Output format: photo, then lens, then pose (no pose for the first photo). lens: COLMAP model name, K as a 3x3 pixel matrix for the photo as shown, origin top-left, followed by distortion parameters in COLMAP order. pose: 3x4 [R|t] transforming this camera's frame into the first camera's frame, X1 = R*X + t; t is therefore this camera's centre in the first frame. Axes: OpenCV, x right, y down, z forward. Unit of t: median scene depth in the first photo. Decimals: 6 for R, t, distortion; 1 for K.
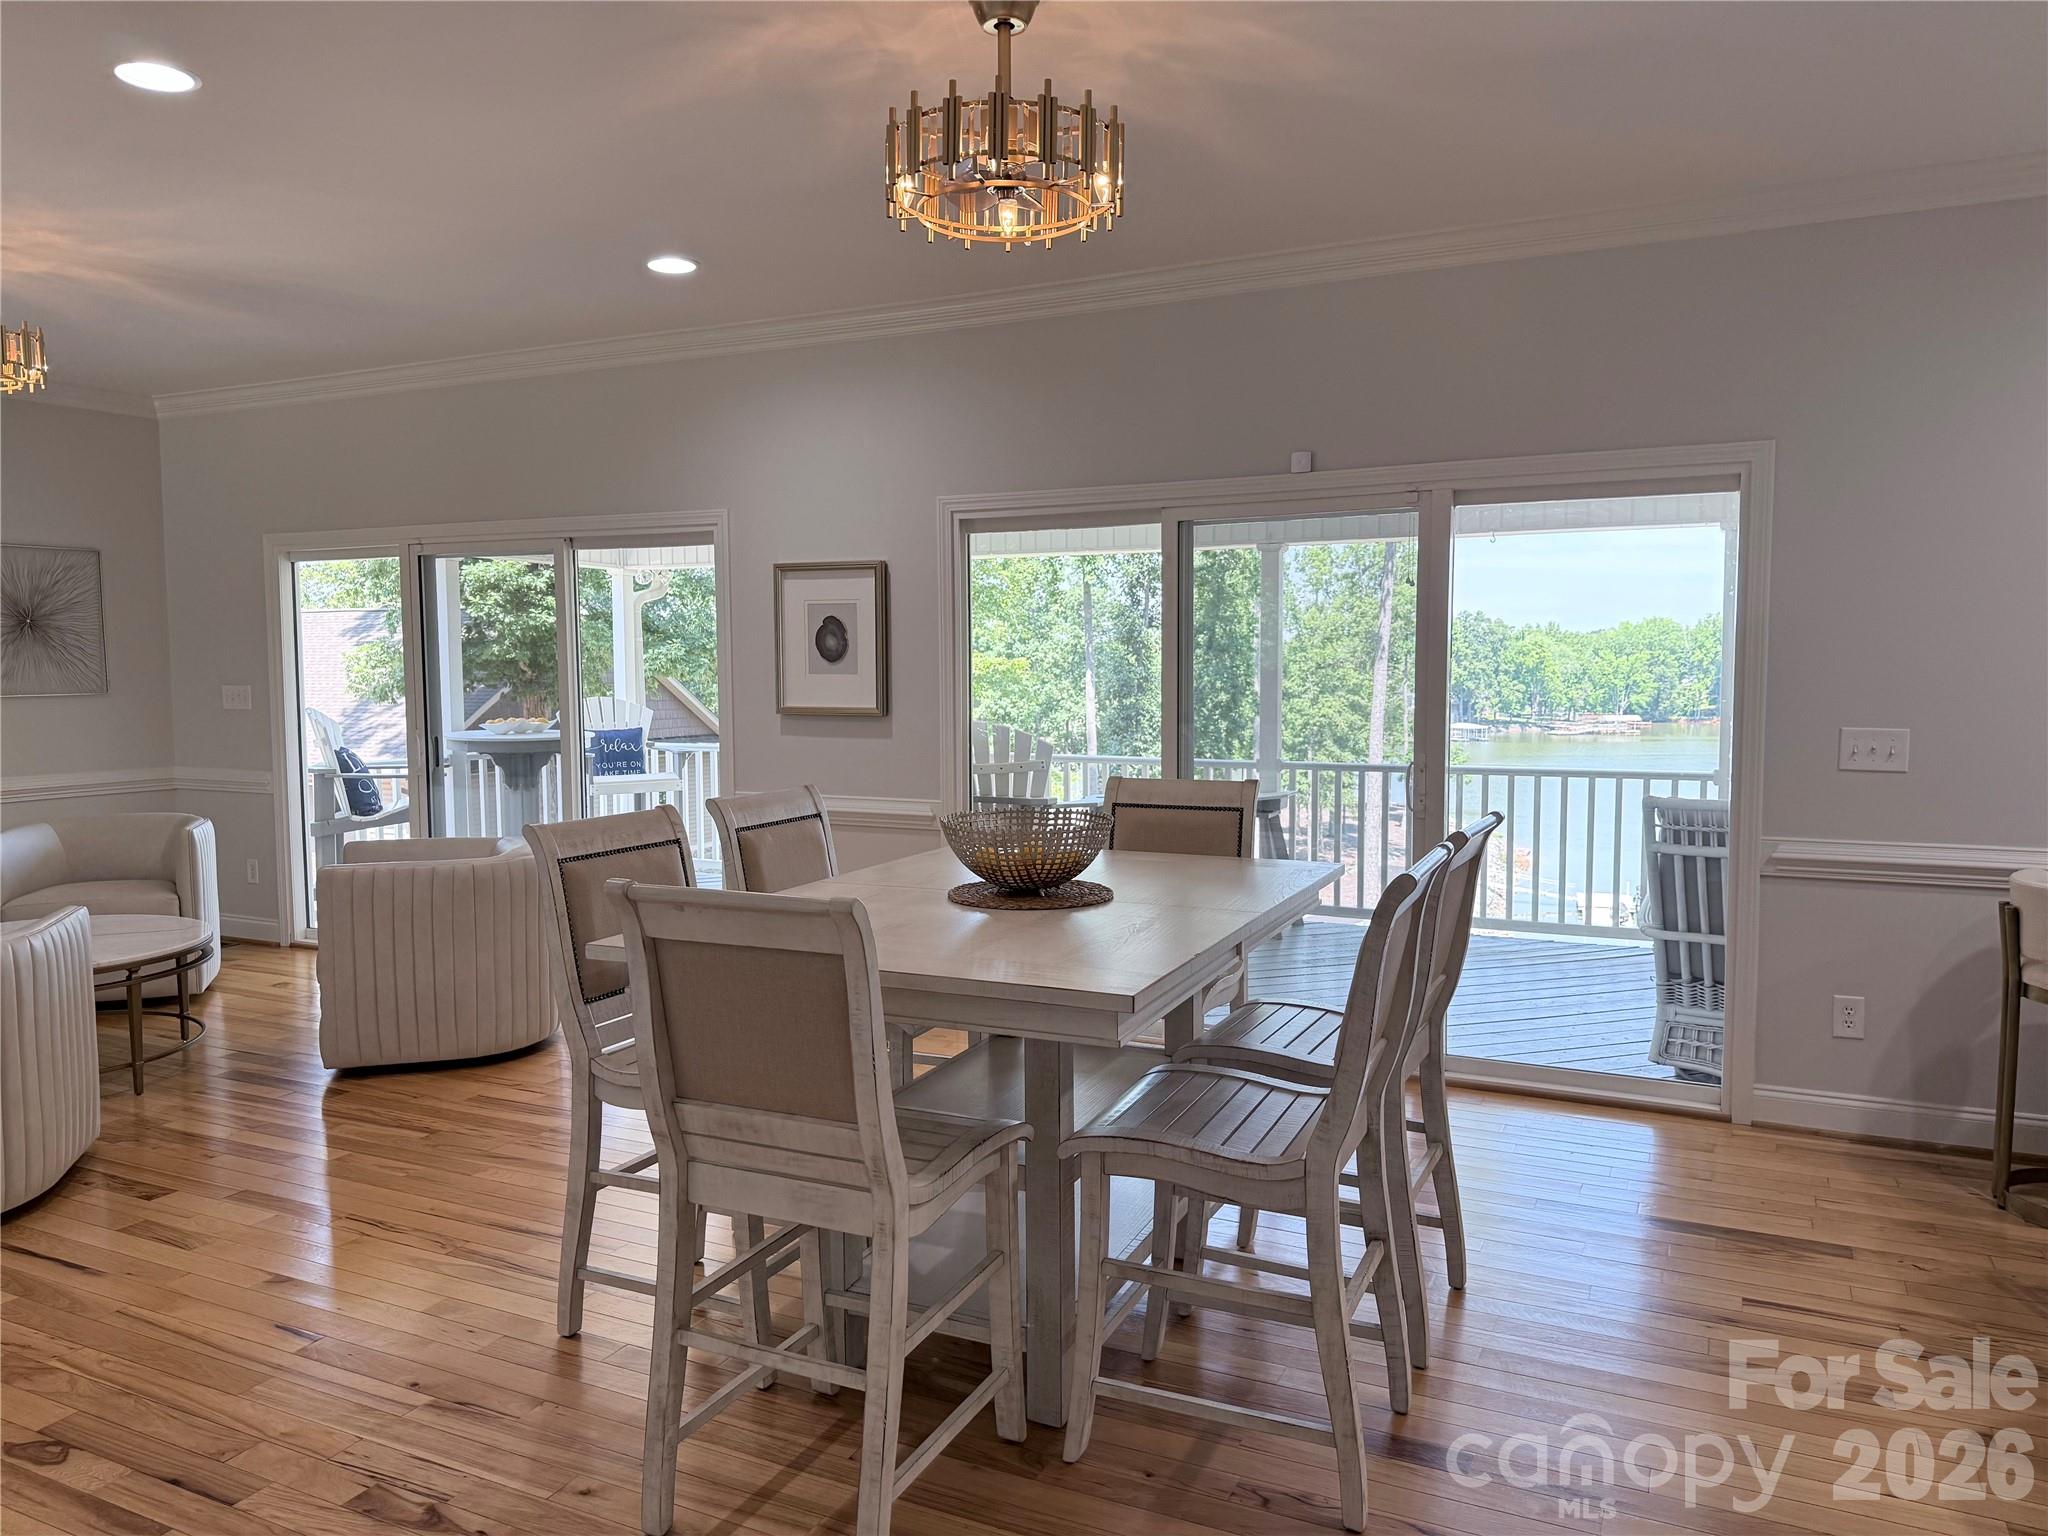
lens RADIAL K [[1417.4, 0, 1026.5], [0, 1417.4, 757.5], [0, 0, 1]] dist [0.003925, -0.006724]
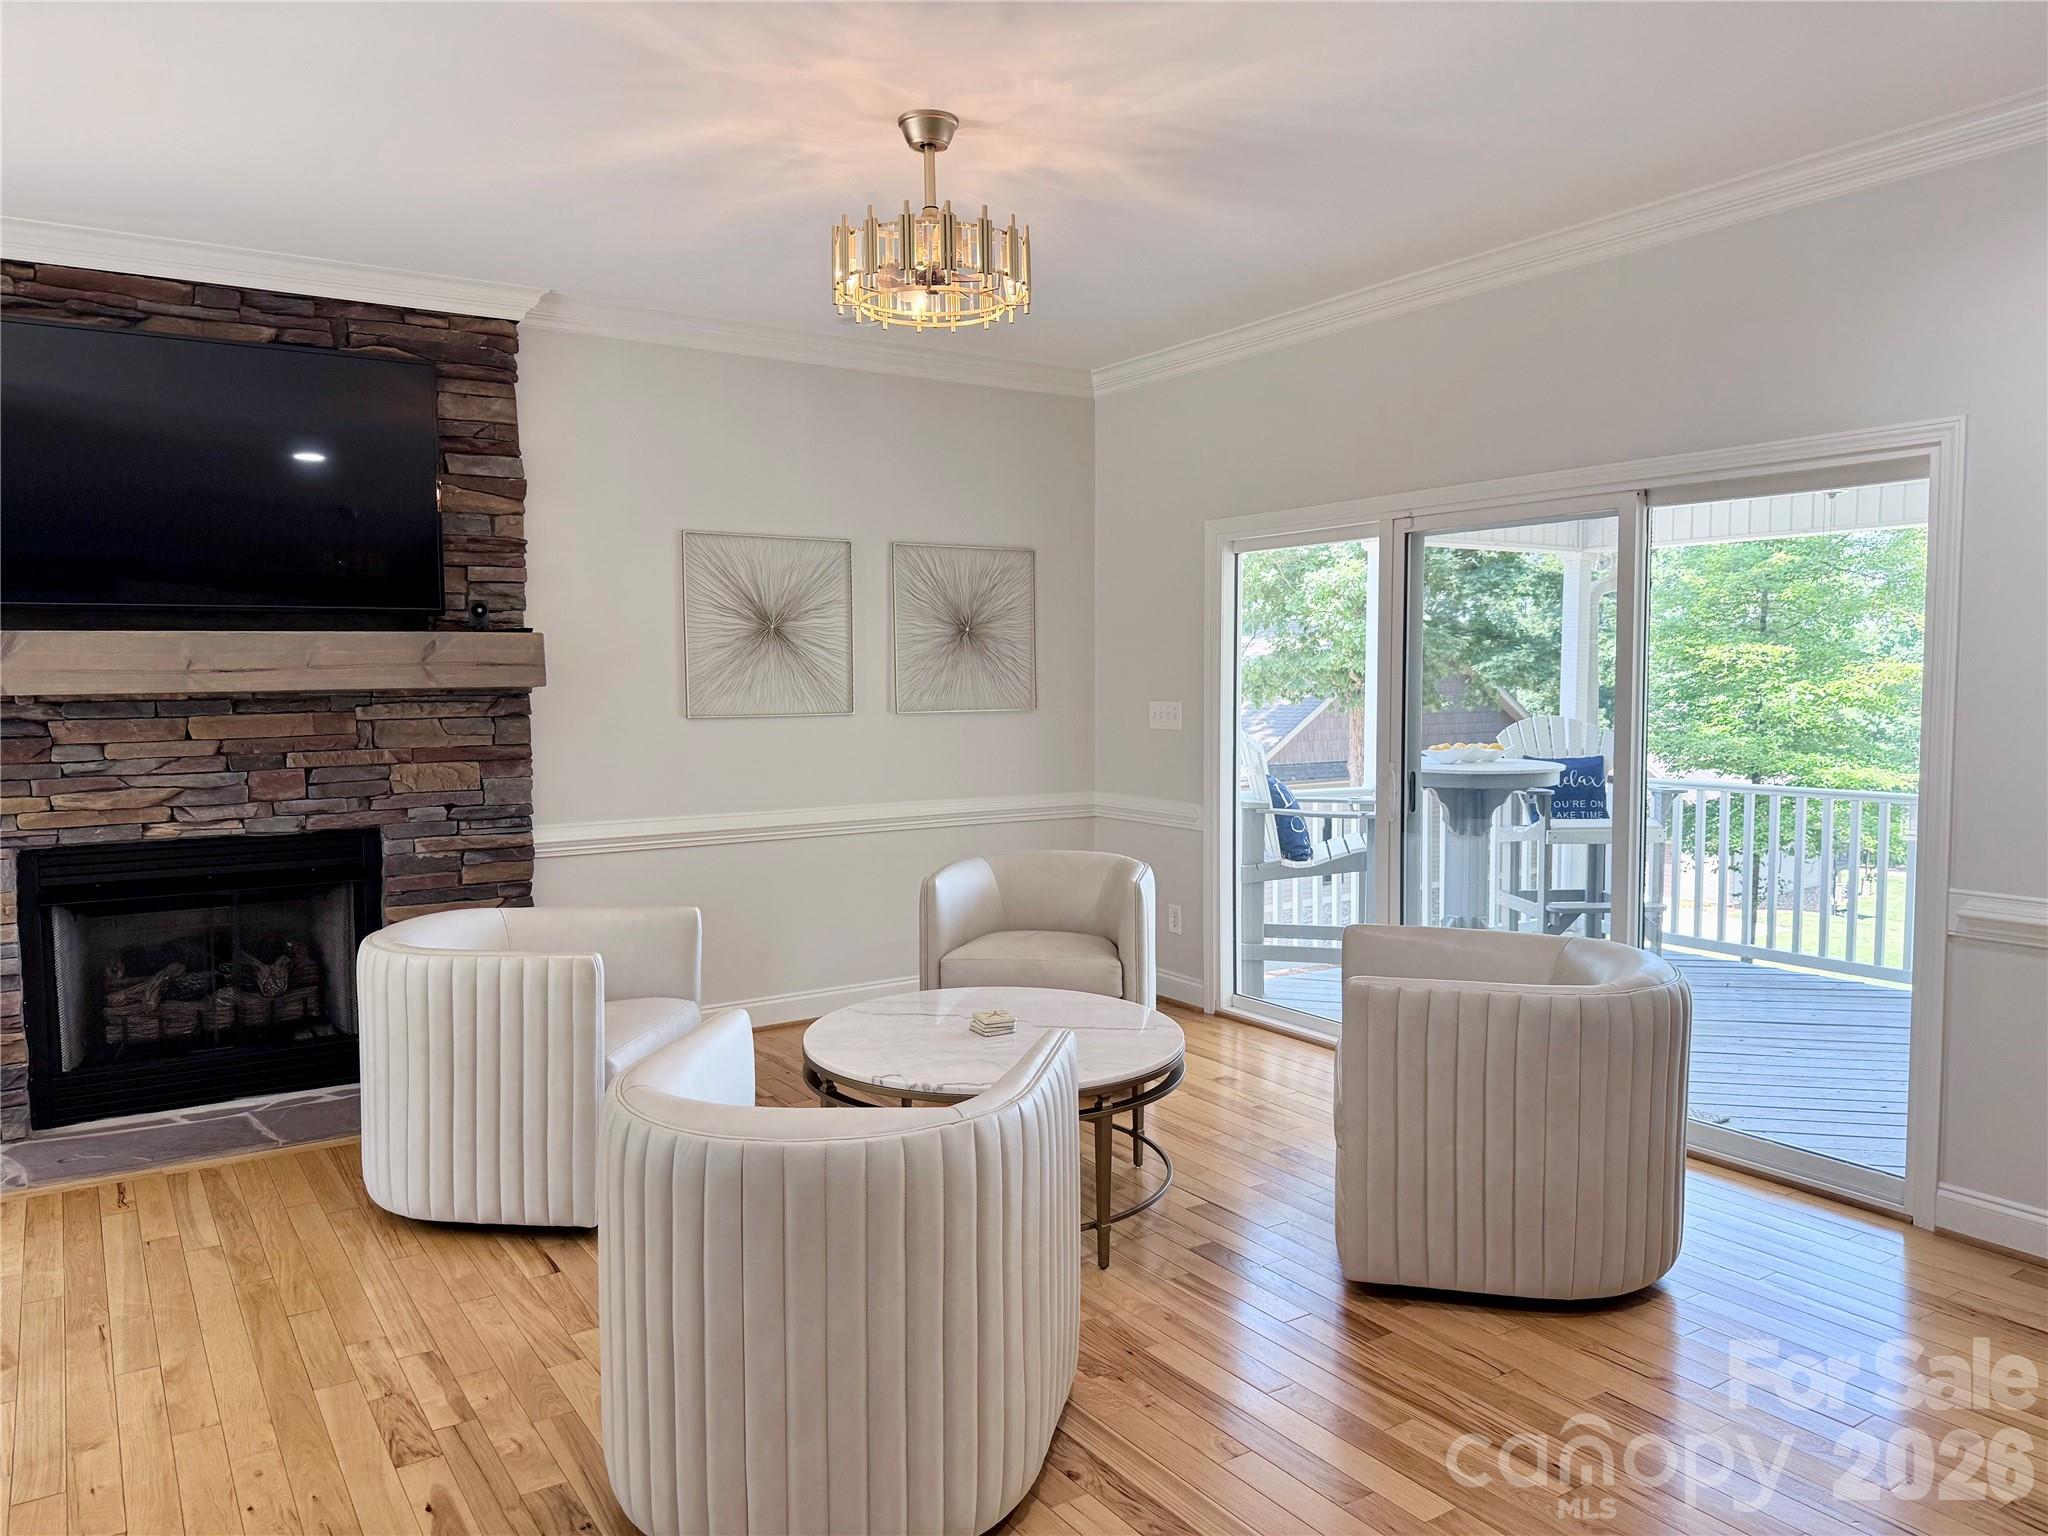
lens RADIAL K [[1417.4, 0, 1022.4], [0, 1417.4, 764.9], [0, 0, 1]] dist [0.003925, -0.006724]
pose [[0.855327, 0.031331, -0.517140, -0.192330], [-0.031789, 0.999463, 0.007975, -0.017018], [0.517112, 0.009618, 0.855864, 0.230424]]
